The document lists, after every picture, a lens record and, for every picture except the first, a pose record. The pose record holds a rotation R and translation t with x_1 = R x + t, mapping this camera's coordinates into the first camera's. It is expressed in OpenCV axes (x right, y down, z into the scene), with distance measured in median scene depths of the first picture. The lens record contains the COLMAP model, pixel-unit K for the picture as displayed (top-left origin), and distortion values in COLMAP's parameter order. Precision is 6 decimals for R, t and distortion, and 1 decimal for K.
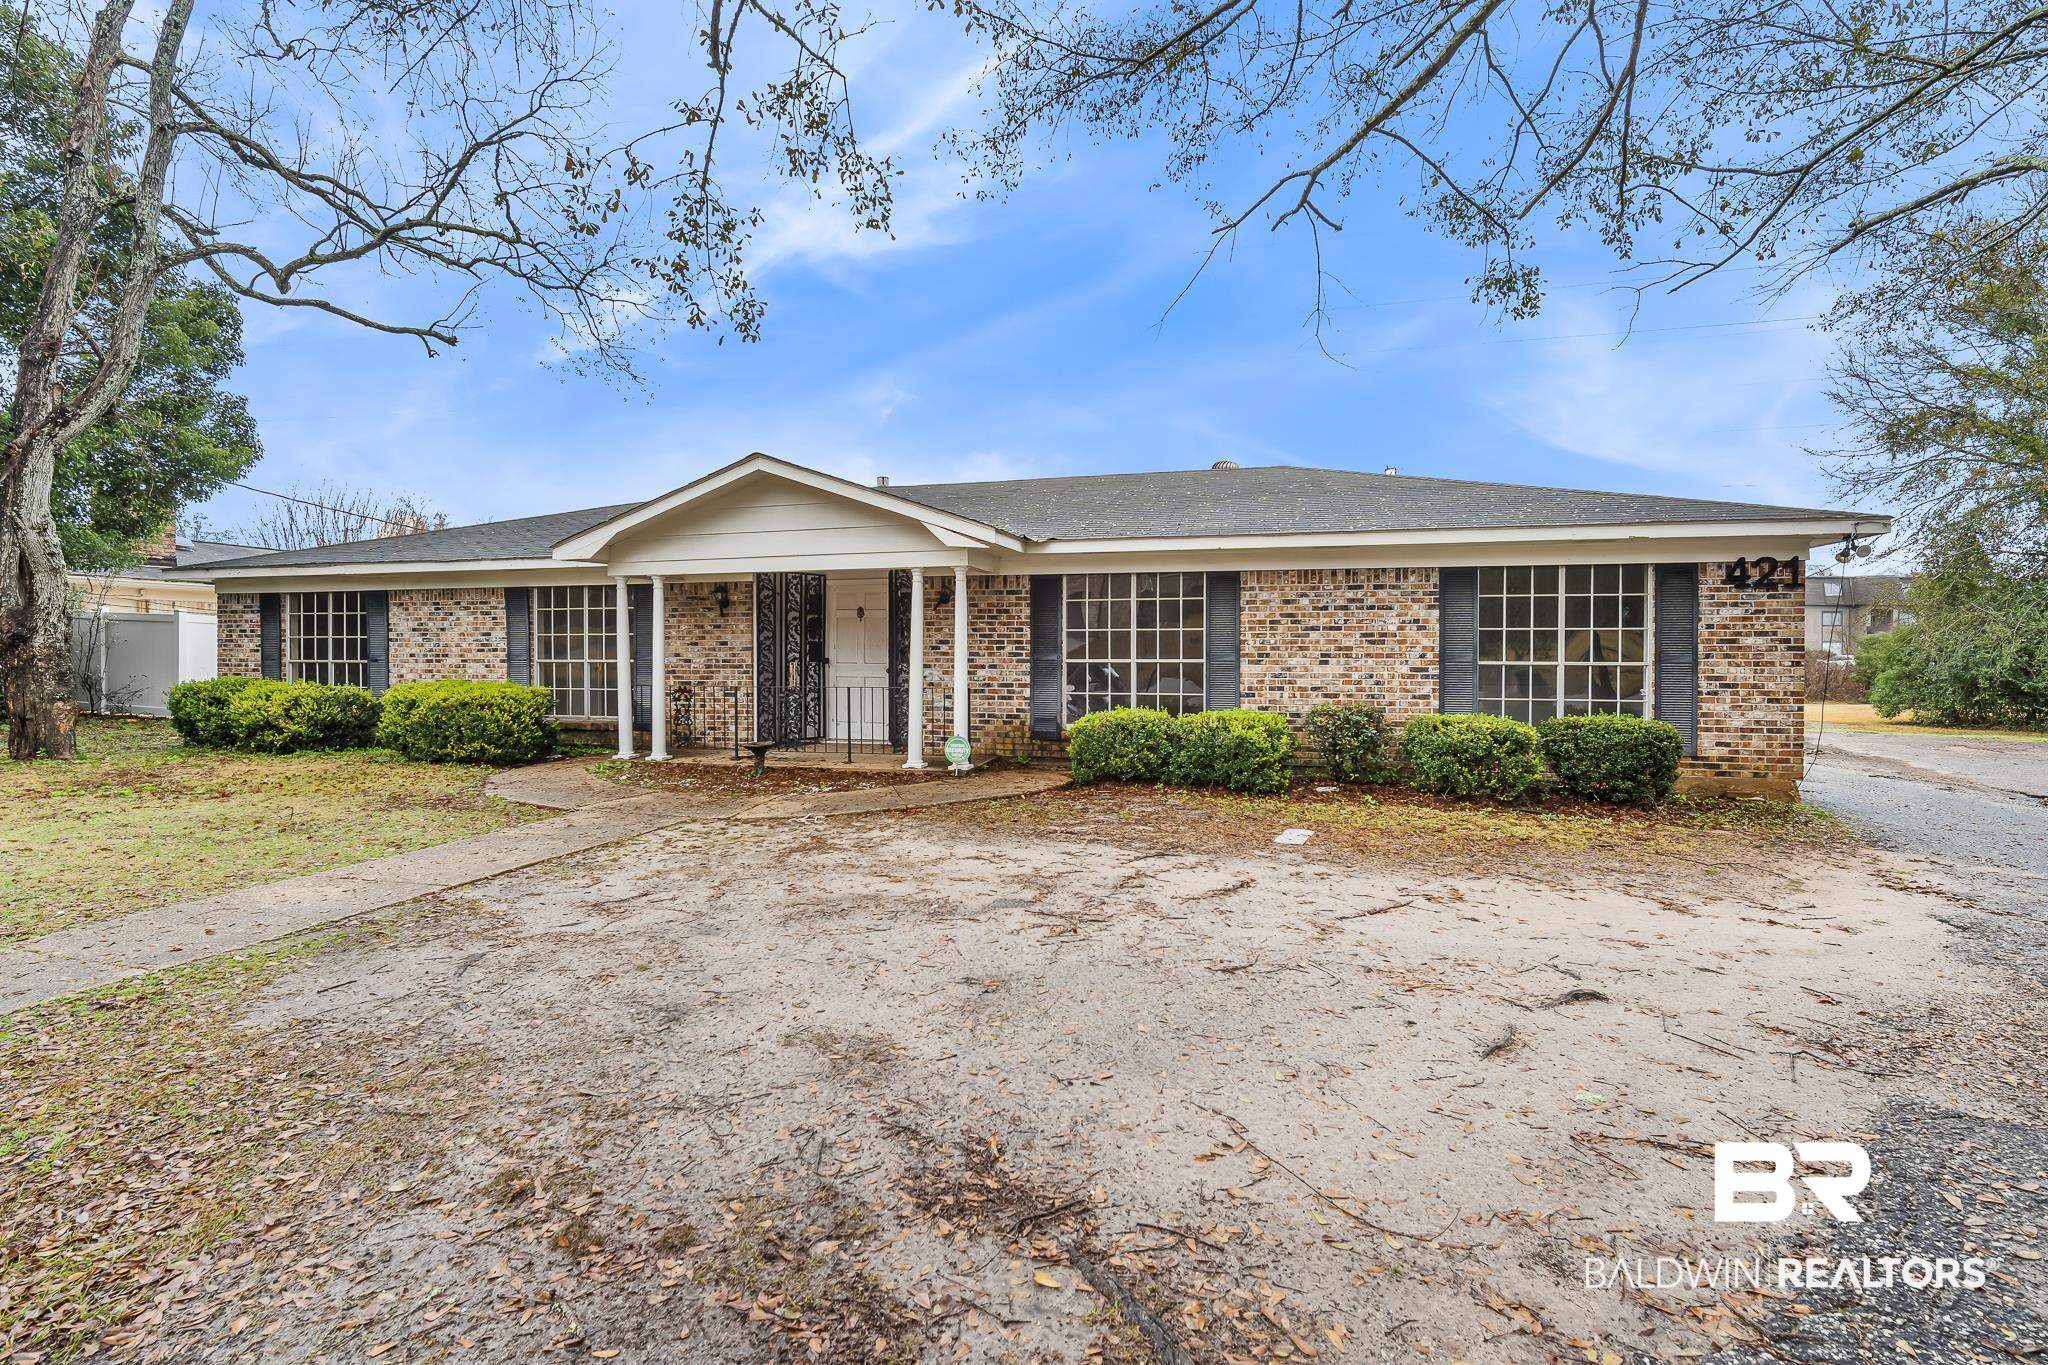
lens RADIAL K [[918.8, 0, 1013.8], [0, 918.8, 671.9], [0, 0, 1]] dist [-0.009799, -0.000188]
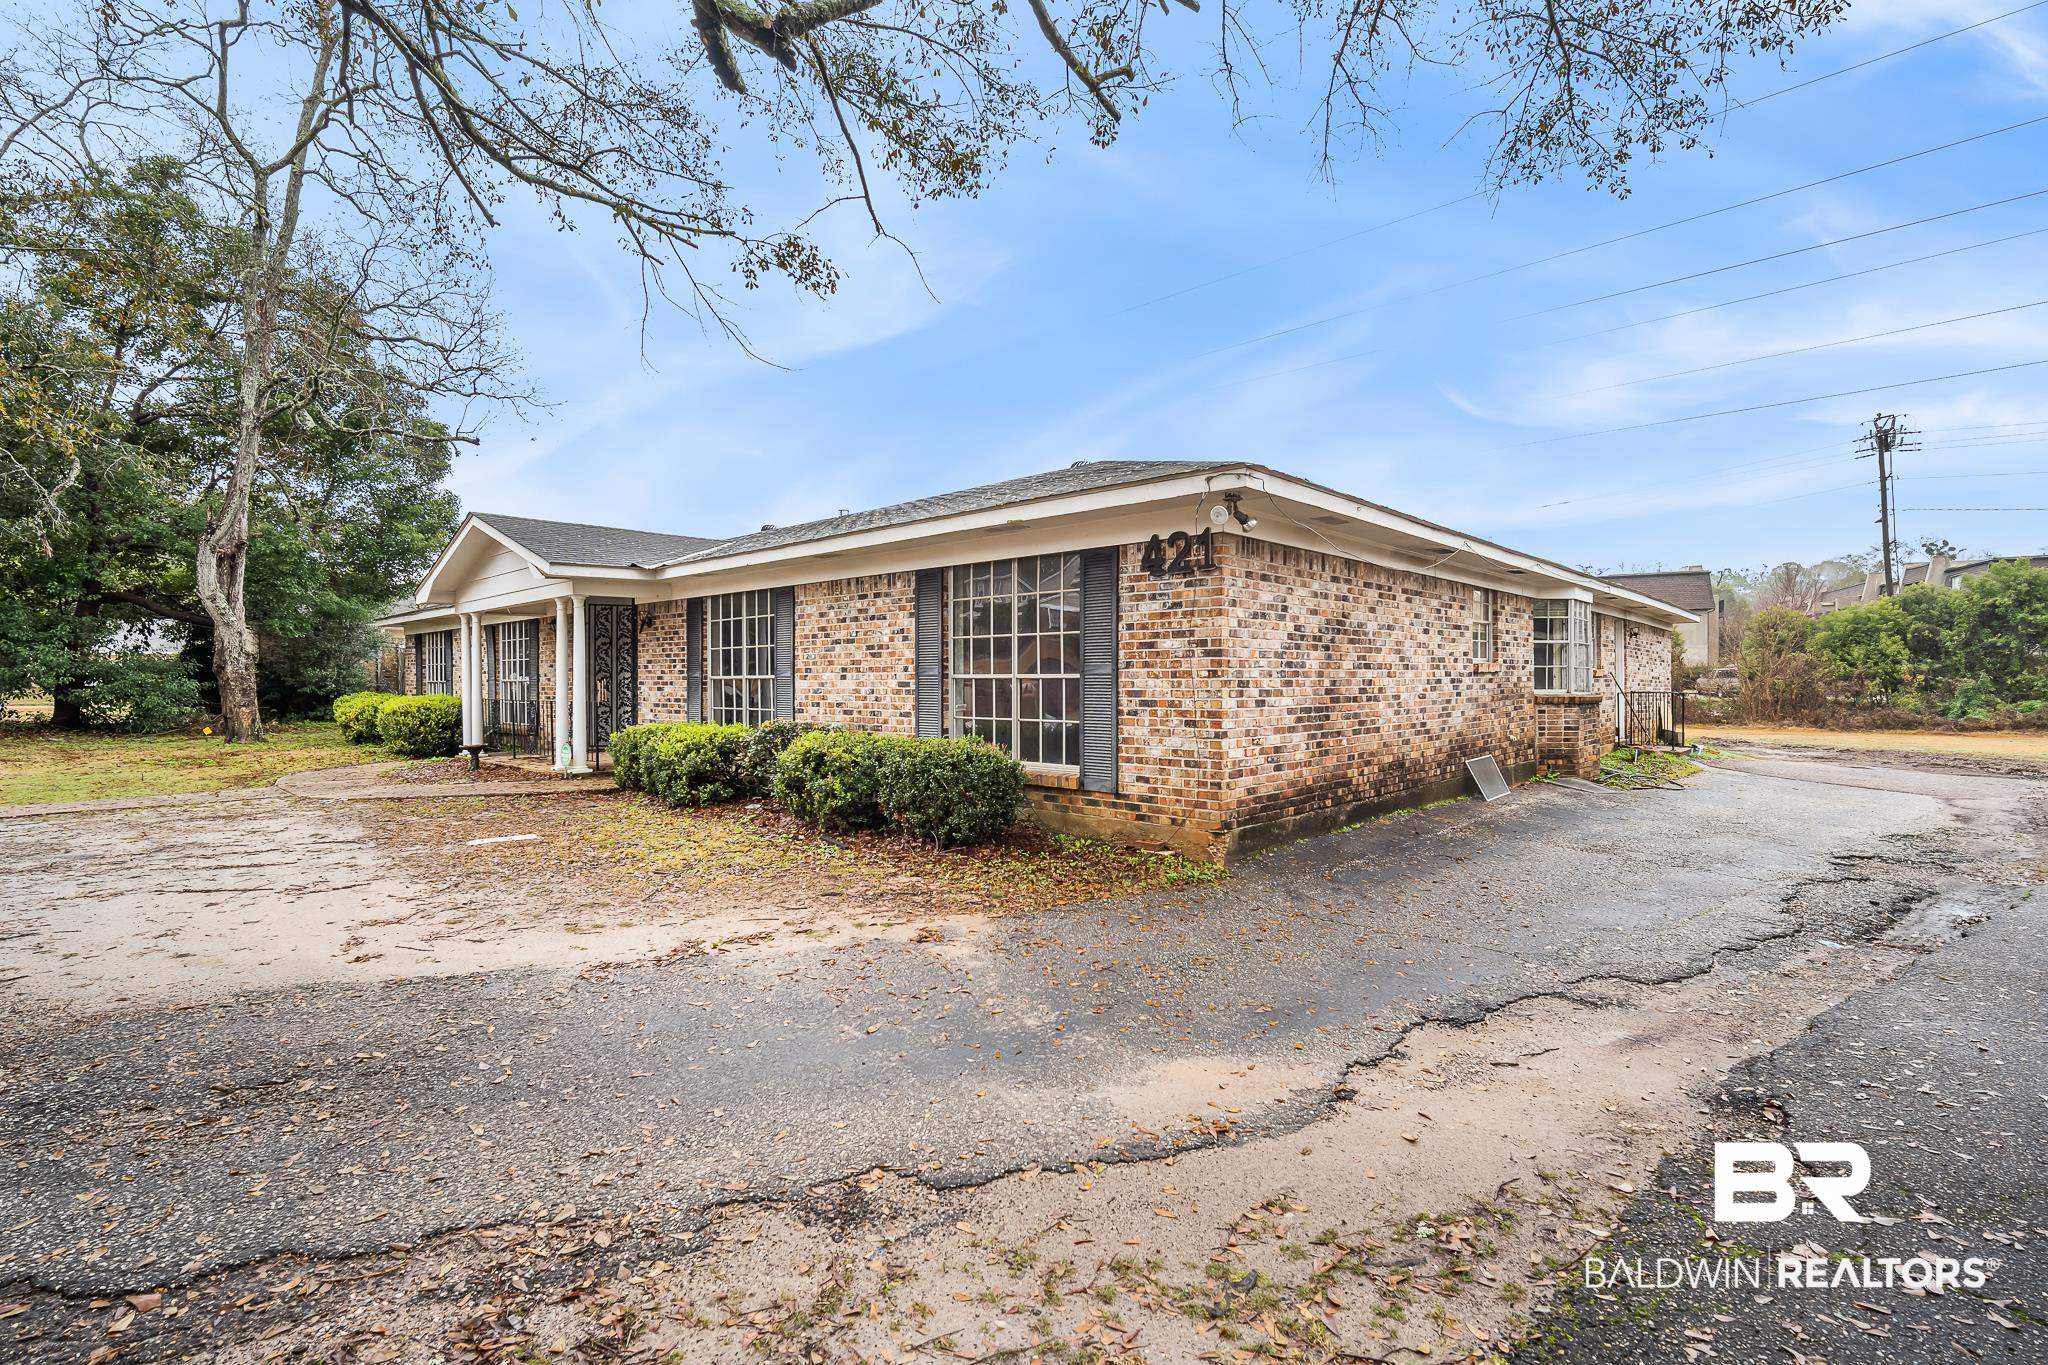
lens RADIAL K [[918.8, 0, 1035.6], [0, 918.8, 674.4], [0, 0, 1]] dist [-0.009799, -0.000188]
pose [[0.886893, -0.016025, -0.461697, 0.951770], [0.019072, 0.999816, 0.001933, -0.011267], [0.461582, -0.010520, 0.887035, 0.246683]]
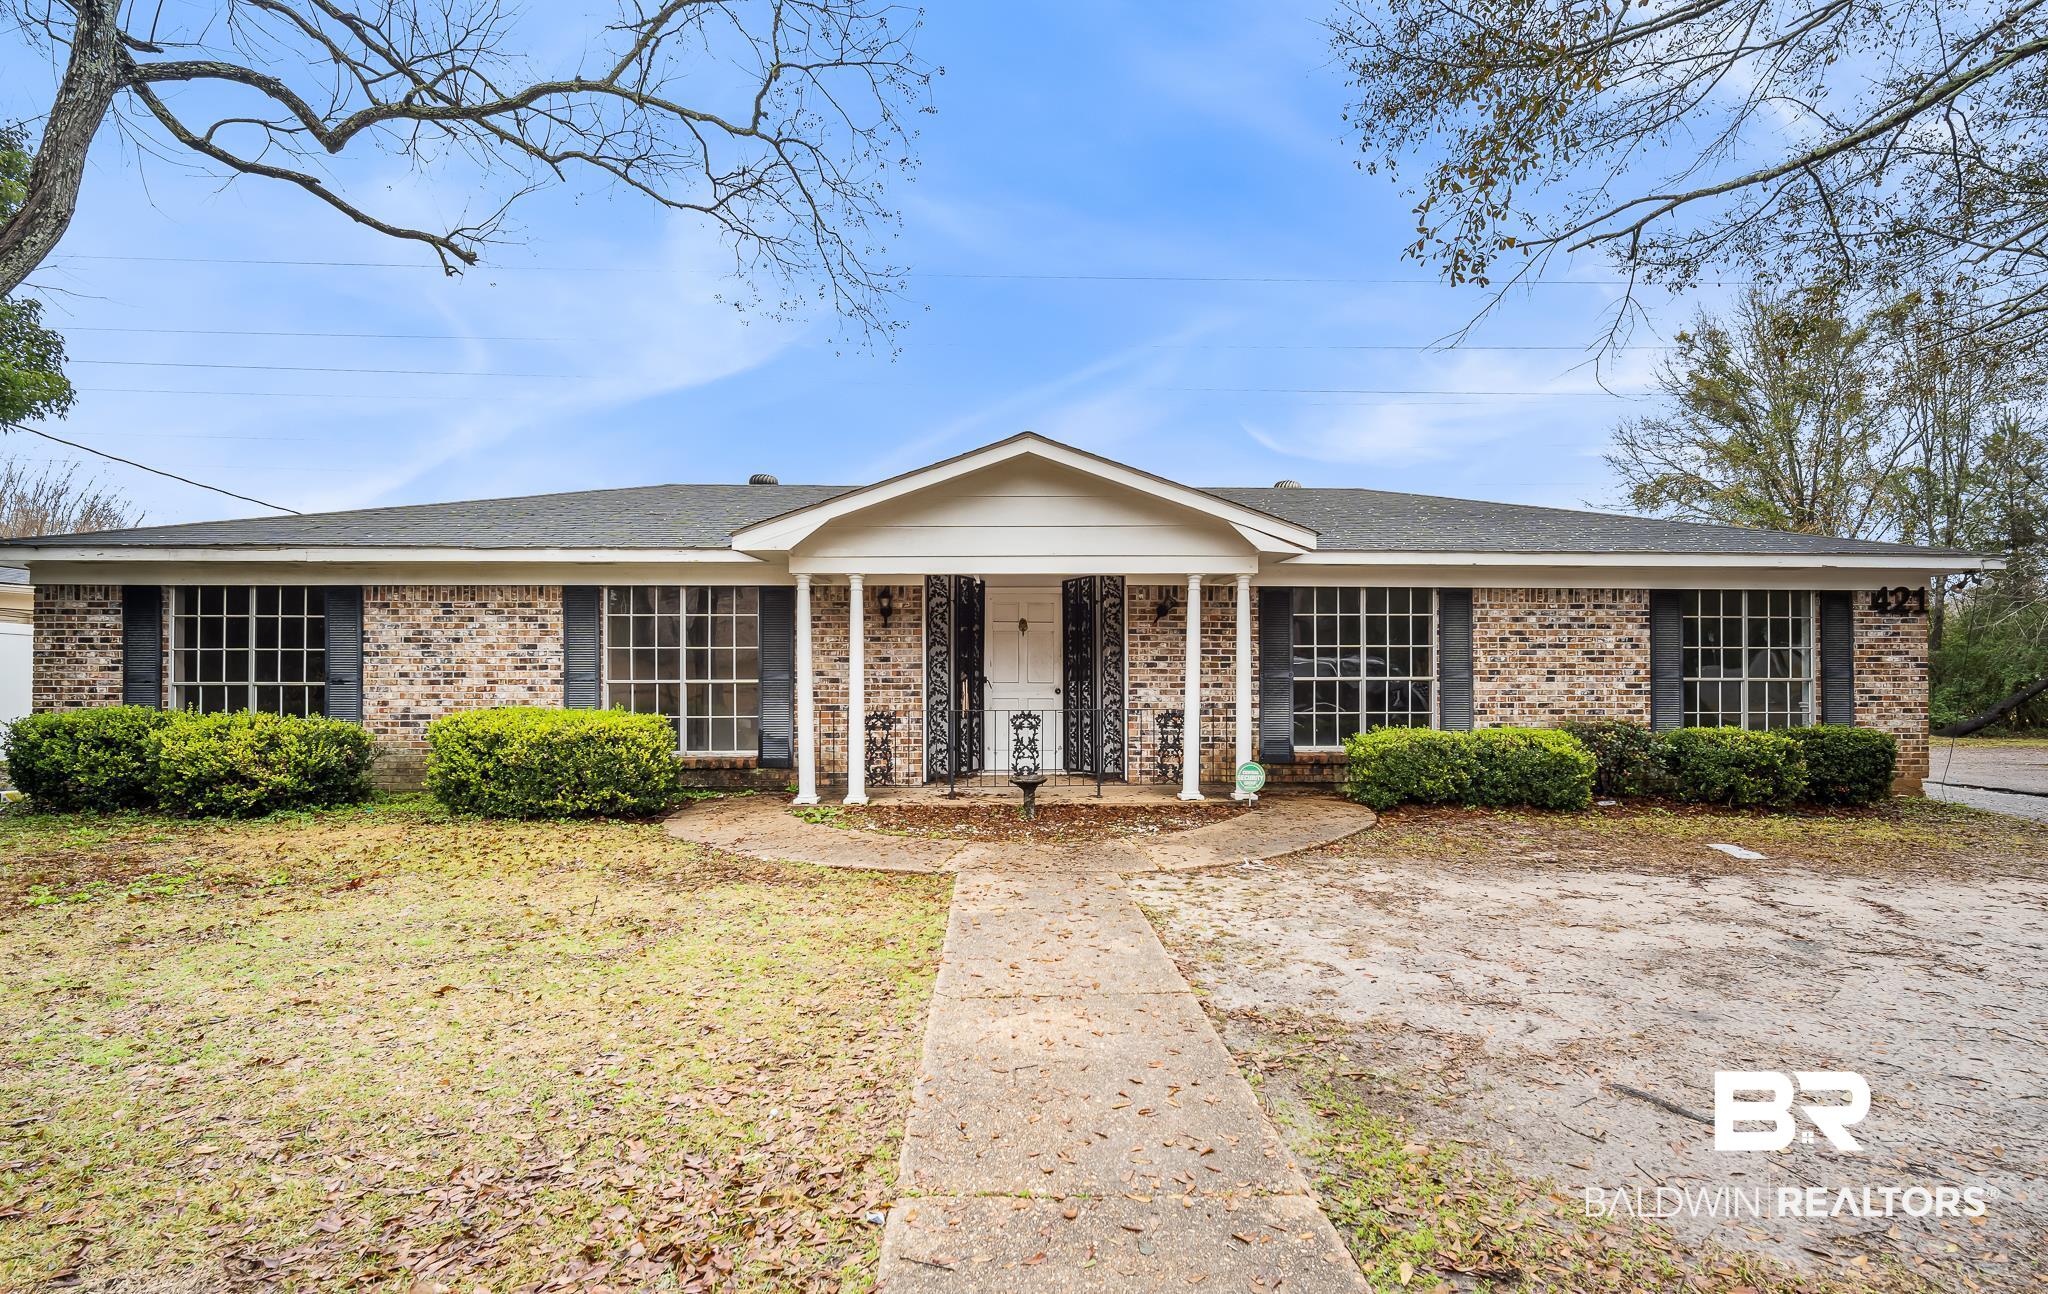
lens RADIAL K [[932.3, 0, 1048.0], [0, 932.3, 682.8], [0, 0, 1]] dist [-0.011894, 0.001955]
pose [[0.955692, -0.003967, 0.294342, -0.500240], [0.007679, 0.999905, -0.011459, 0.001079], [-0.294268, 0.013212, 0.955631, 0.175380]]
